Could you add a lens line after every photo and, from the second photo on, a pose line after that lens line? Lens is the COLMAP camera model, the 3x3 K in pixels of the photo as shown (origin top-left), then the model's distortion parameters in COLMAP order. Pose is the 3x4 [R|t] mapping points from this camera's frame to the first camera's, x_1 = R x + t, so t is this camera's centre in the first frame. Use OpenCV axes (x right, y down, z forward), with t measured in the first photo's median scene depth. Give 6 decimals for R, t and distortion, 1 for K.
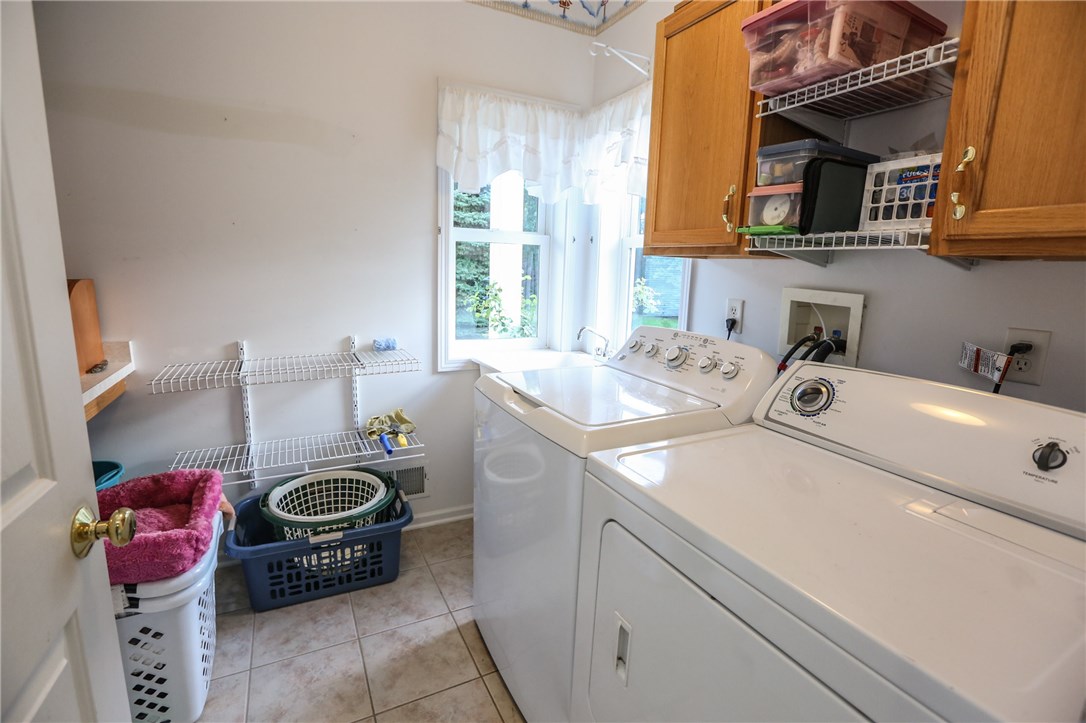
lens RADIAL K [[493.3, 0, 543.1], [0, 493.3, 358.9], [0, 0, 1]] dist [-0.037976, 0.011153]
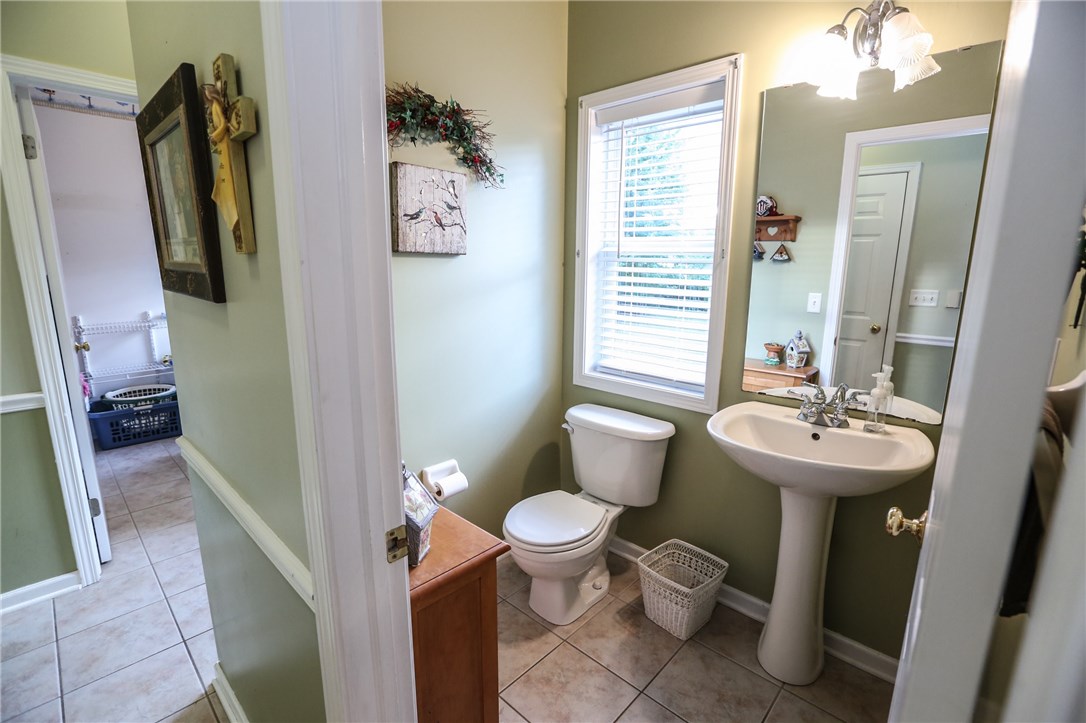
lens RADIAL K [[493.3, 0, 543.9], [0, 493.3, 363.1], [0, 0, 1]] dist [-0.037976, 0.011153]
pose [[0.945146, -0.088409, 0.314458, 0.505362], [0.082535, 0.996075, 0.031972, 0.247191], [-0.316050, -0.004264, 0.948733, -1.400460]]
